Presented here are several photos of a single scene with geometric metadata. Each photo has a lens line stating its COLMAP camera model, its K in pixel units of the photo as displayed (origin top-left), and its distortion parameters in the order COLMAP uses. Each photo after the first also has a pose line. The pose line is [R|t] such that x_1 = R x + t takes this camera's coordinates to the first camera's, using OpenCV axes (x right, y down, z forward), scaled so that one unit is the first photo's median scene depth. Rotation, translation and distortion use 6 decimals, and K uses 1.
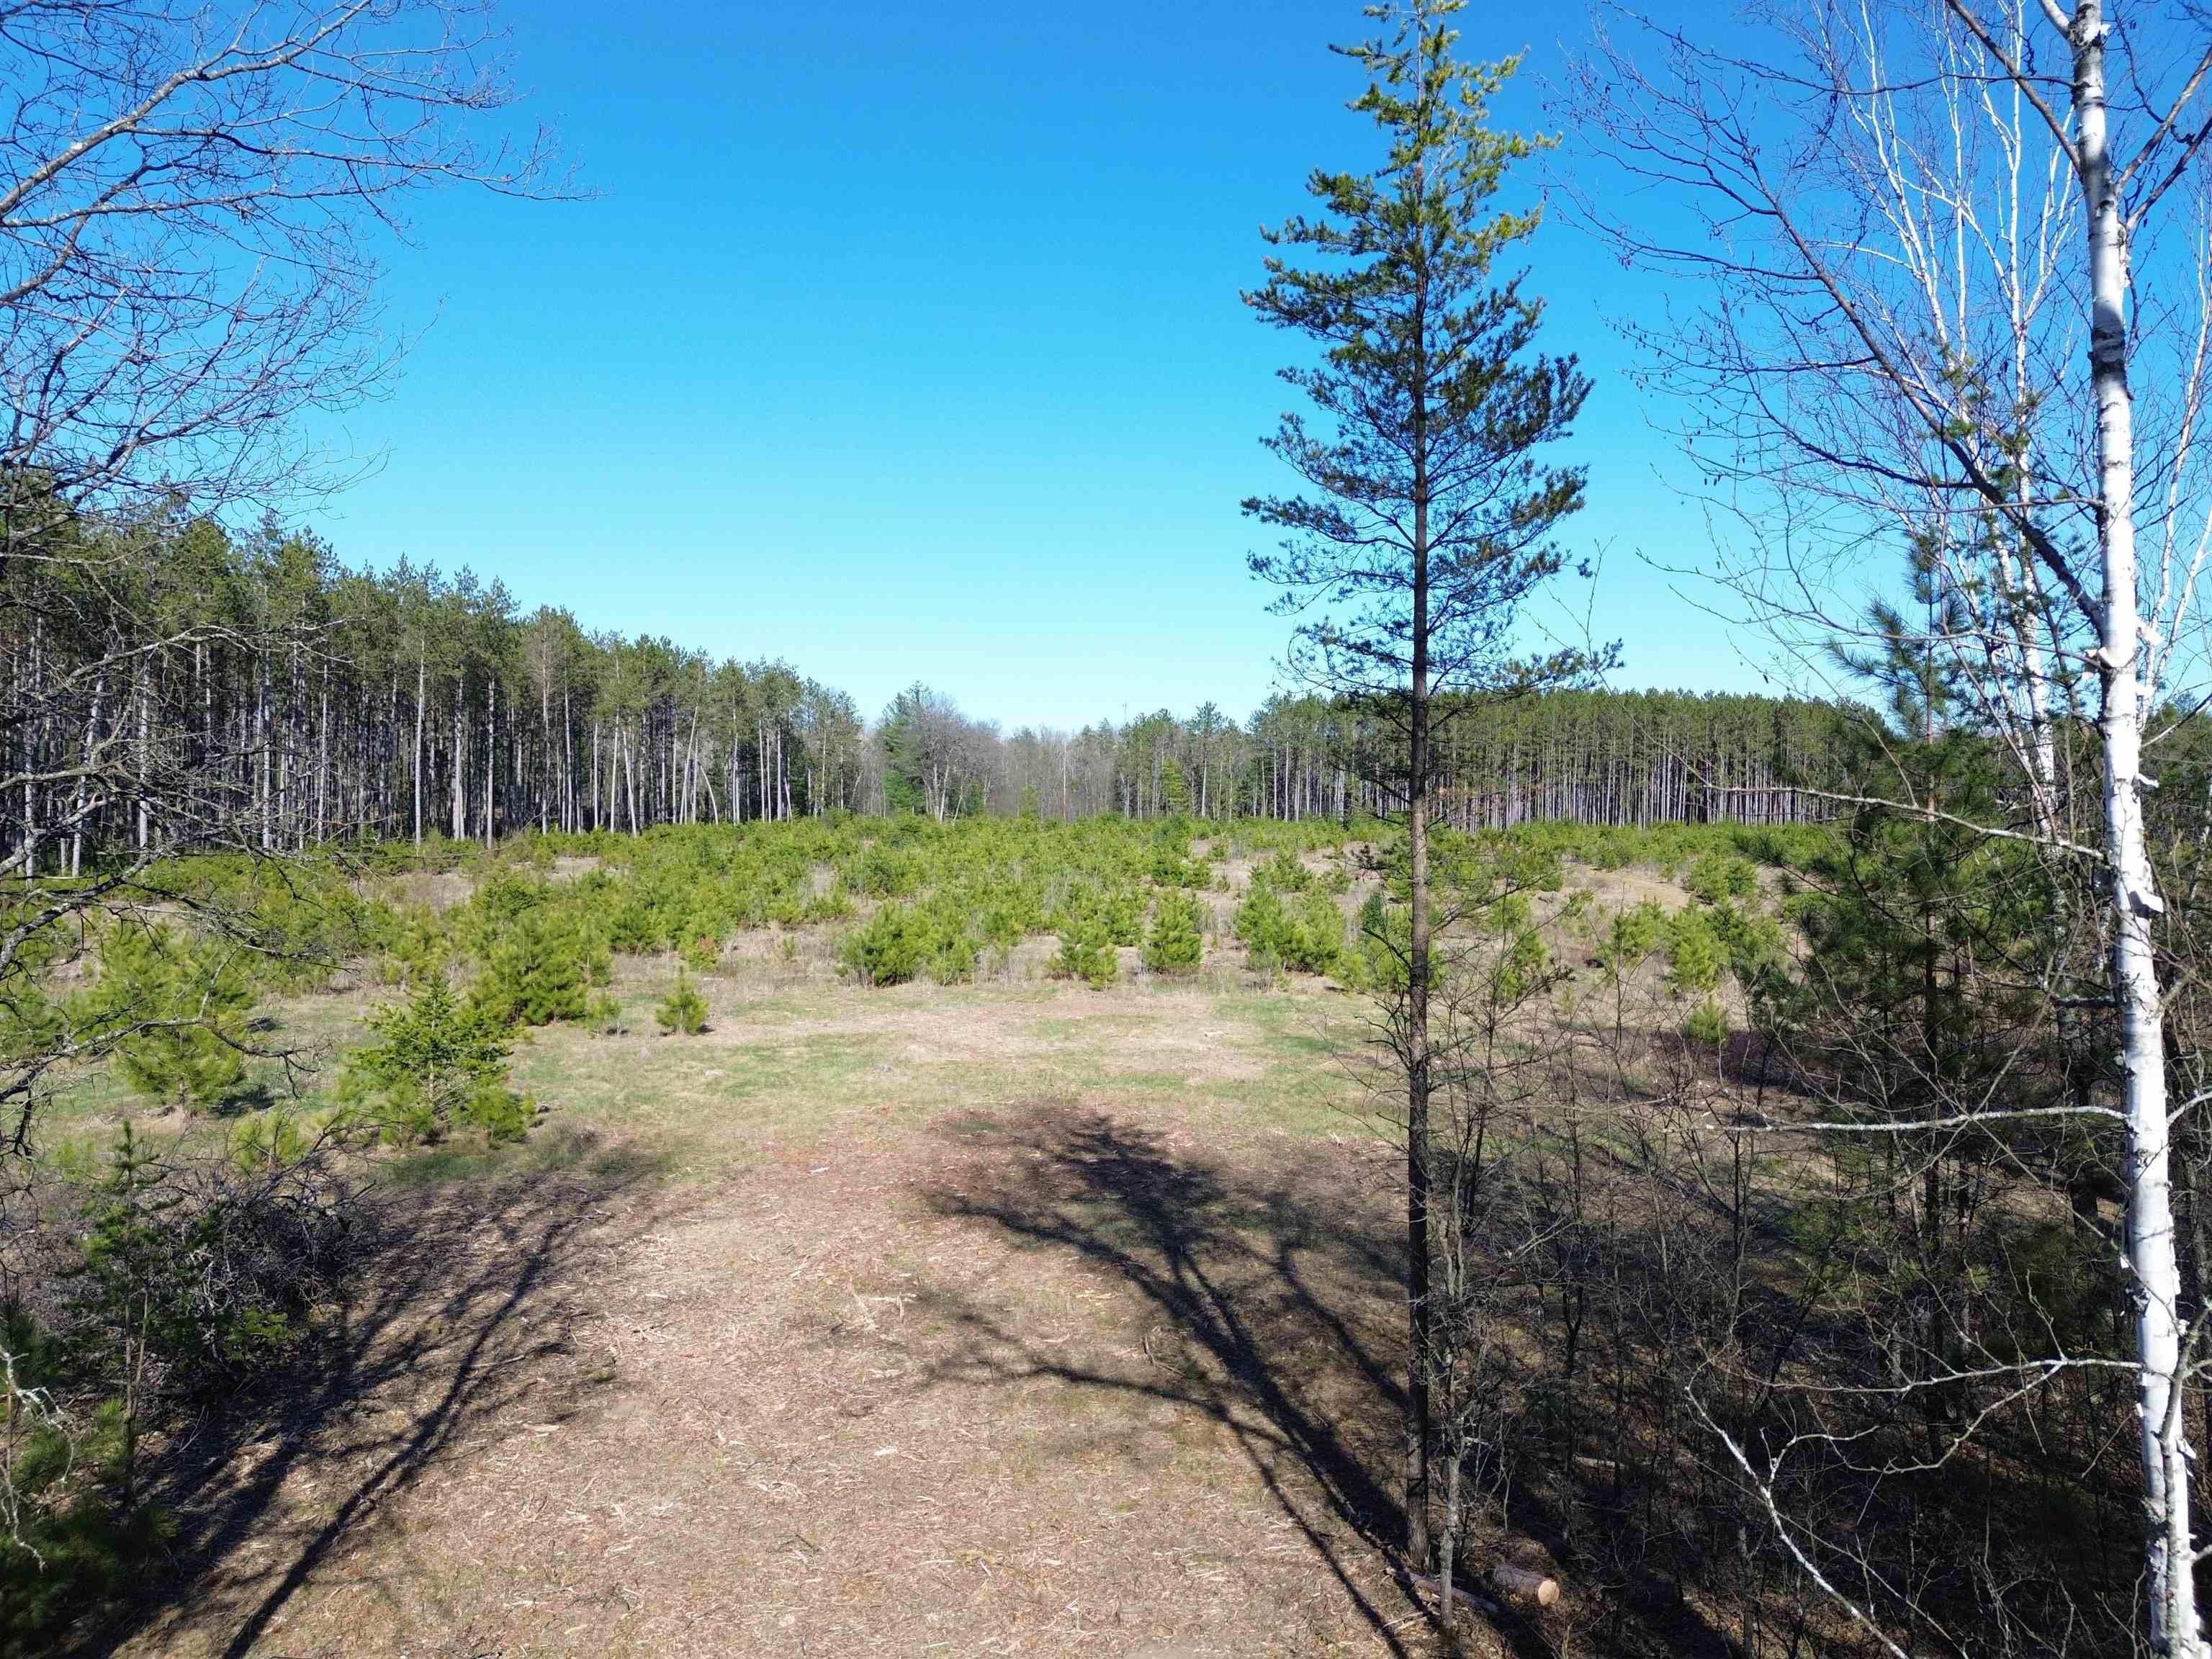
lens RADIAL K [[1562.3, 0, 1104.1], [0, 1562.3, 815.1], [0, 0, 1]] dist [0.087281, -0.086549]
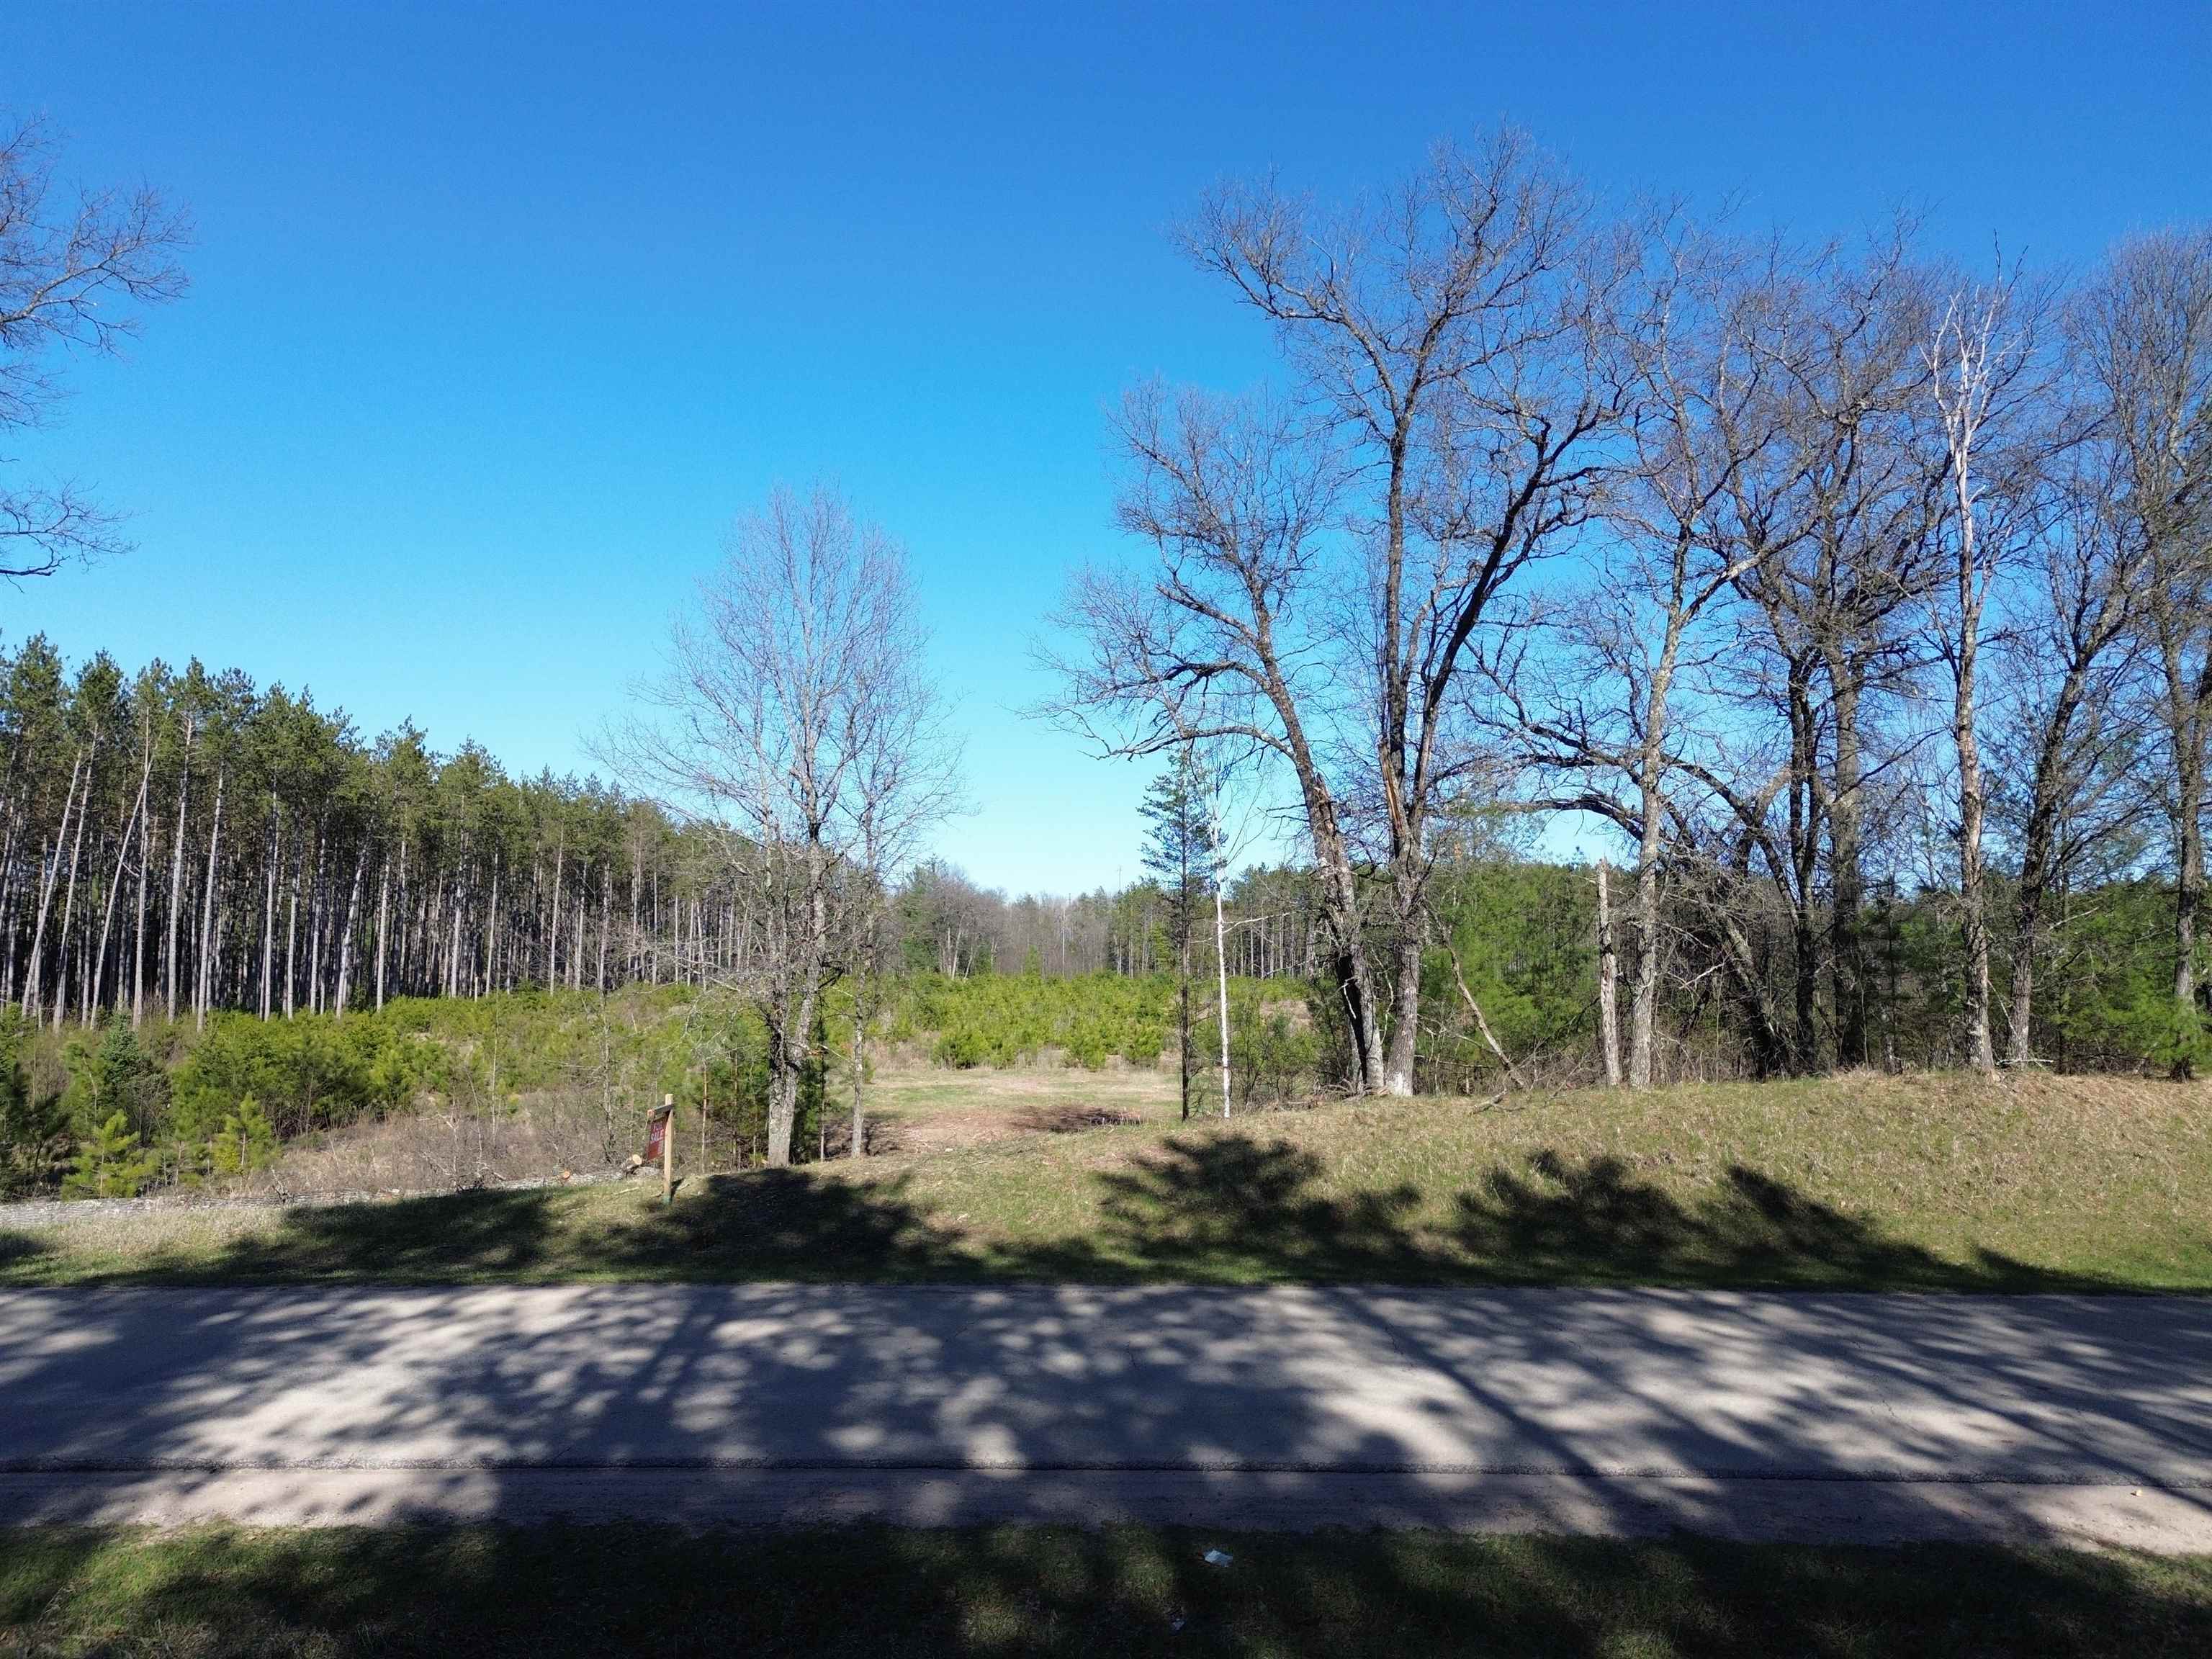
lens RADIAL K [[1557.6, 0, 1106.0], [0, 1557.6, 829.5], [0, 0, 1]] dist [0.087128, -0.100109]
pose [[0.999993, 0.000940, 0.003651, 0.006654], [-0.000591, 0.995521, -0.094537, 0.030136], [-0.003723, 0.094534, 0.995515, -1.240282]]
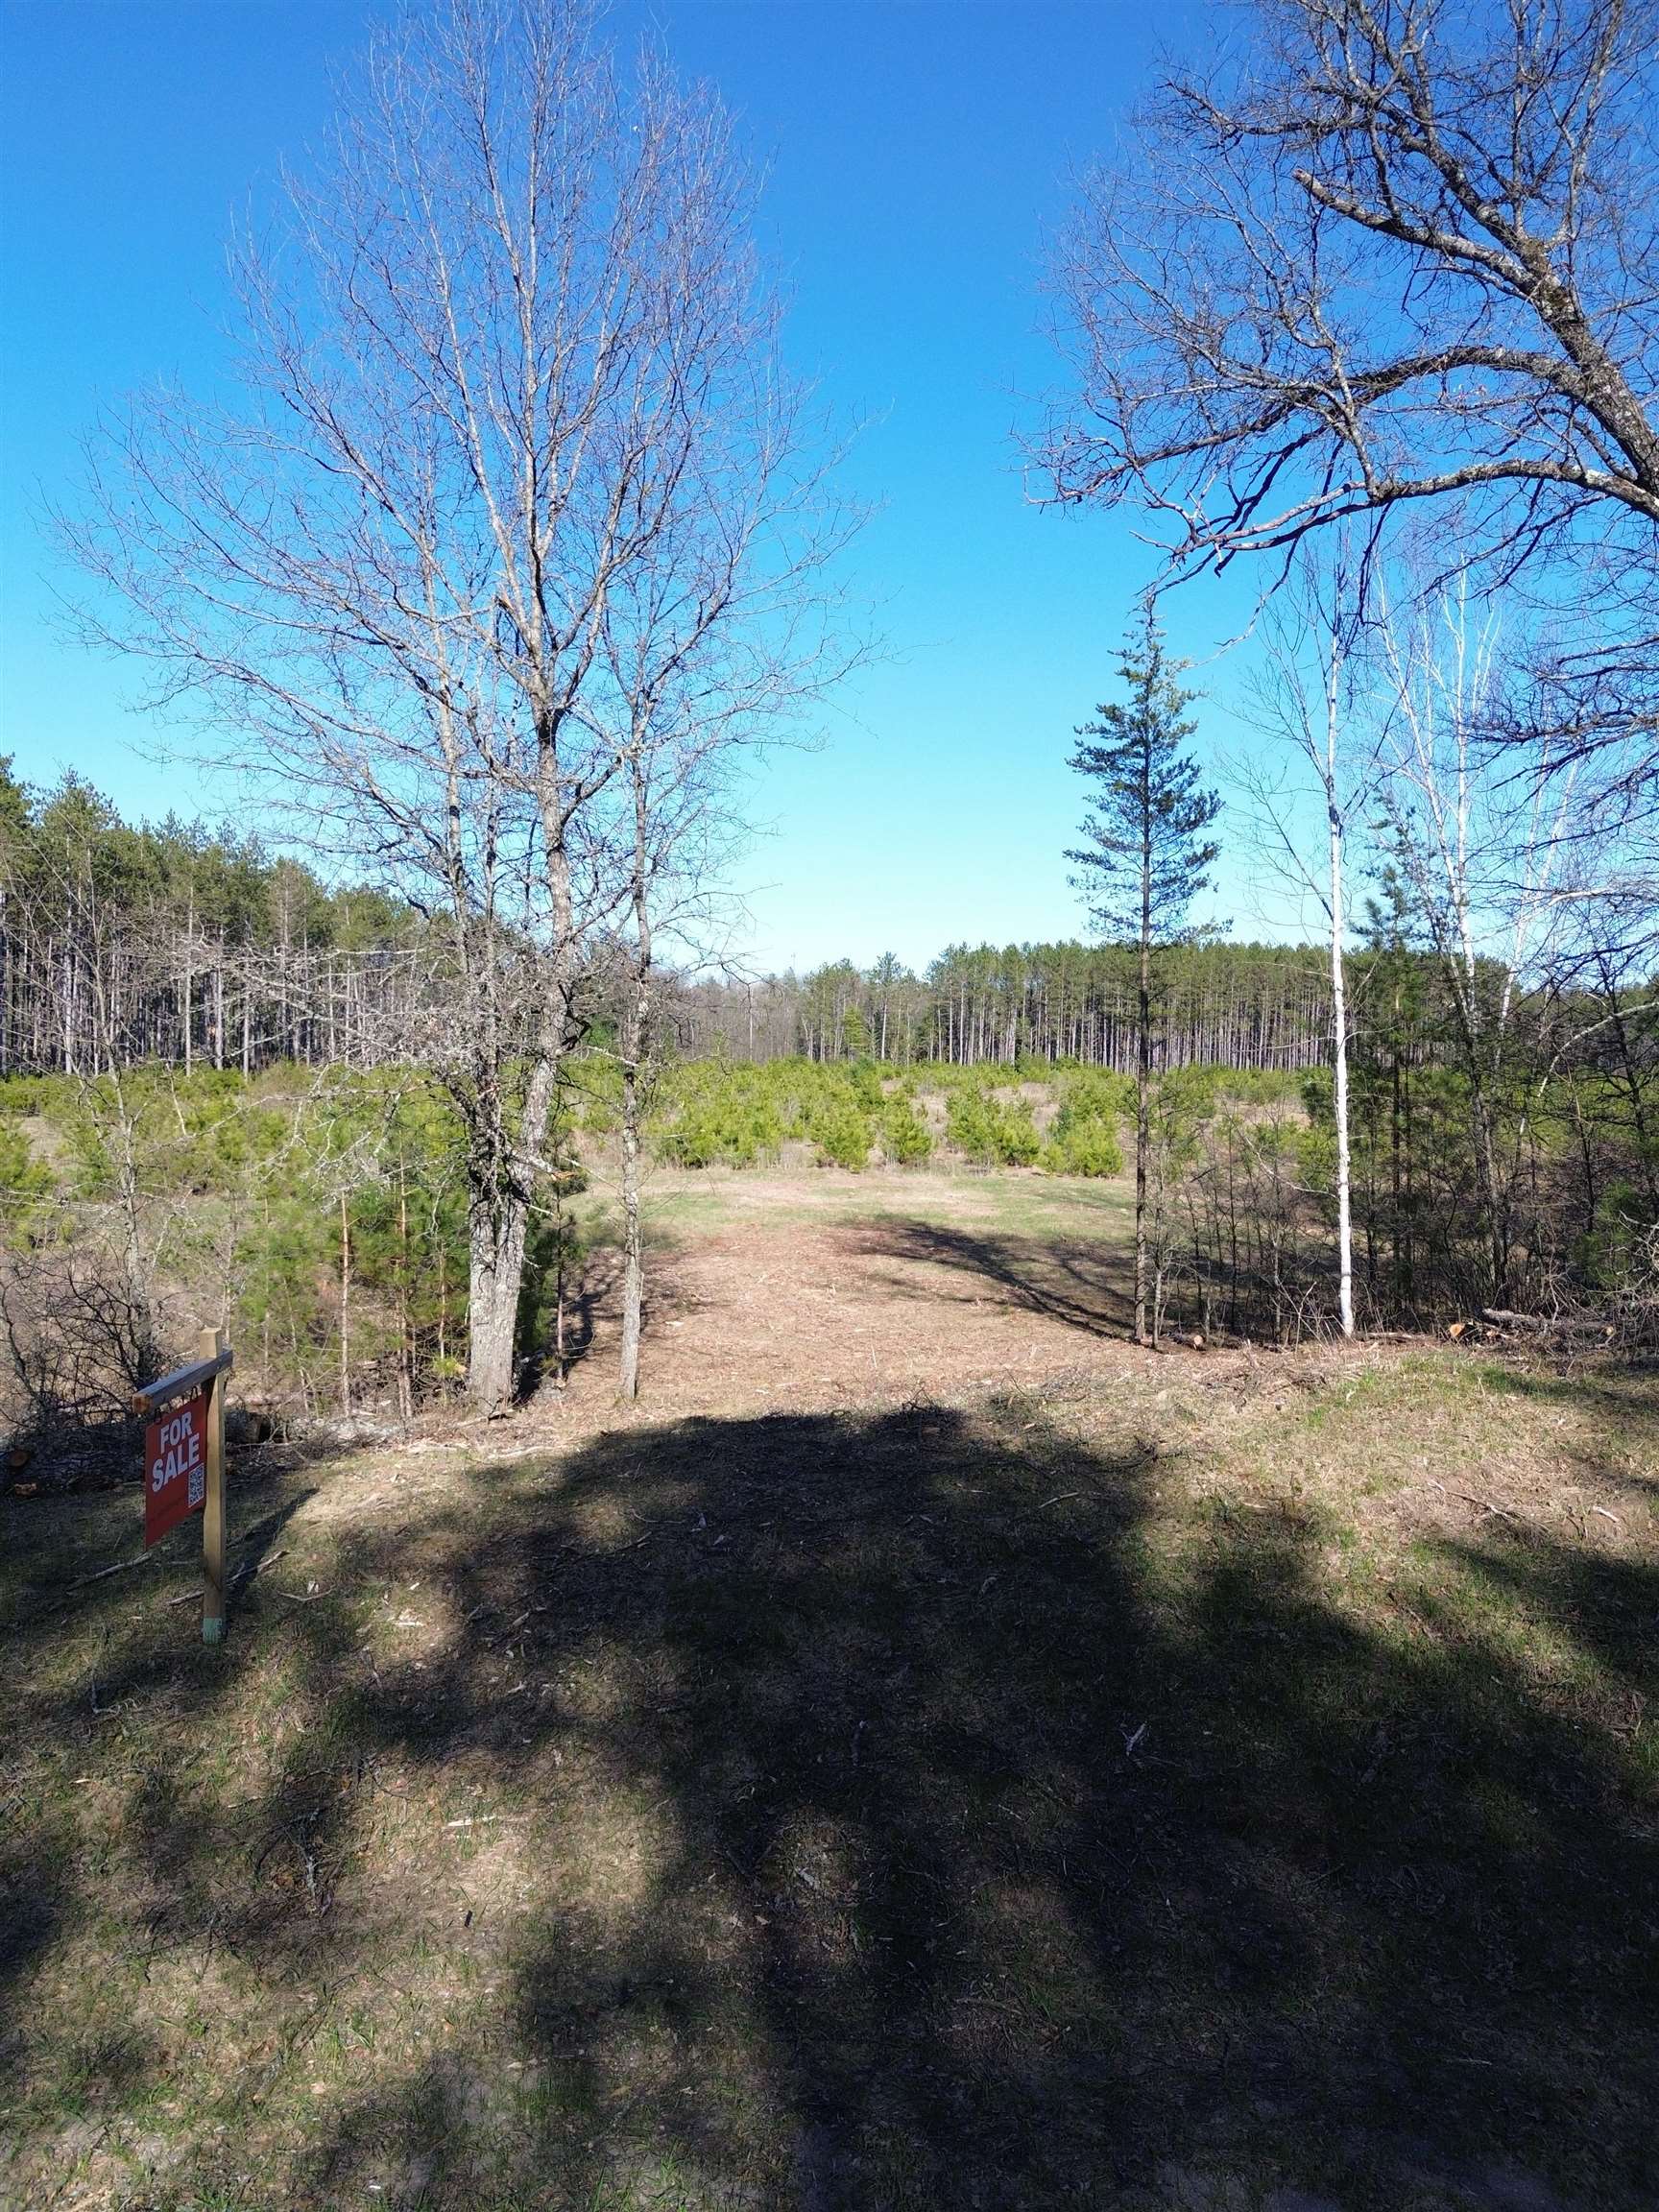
lens RADIAL K [[1557.6, 0, 829.5], [0, 1557.6, 1106.0], [0, 0, 1]] dist [0.087128, -0.100109]
pose [[0.999219, 0.004542, 0.039261, -0.151517], [-0.005561, 0.999650, 0.025878, 0.046434], [-0.039129, -0.026076, 0.998894, -0.549204]]
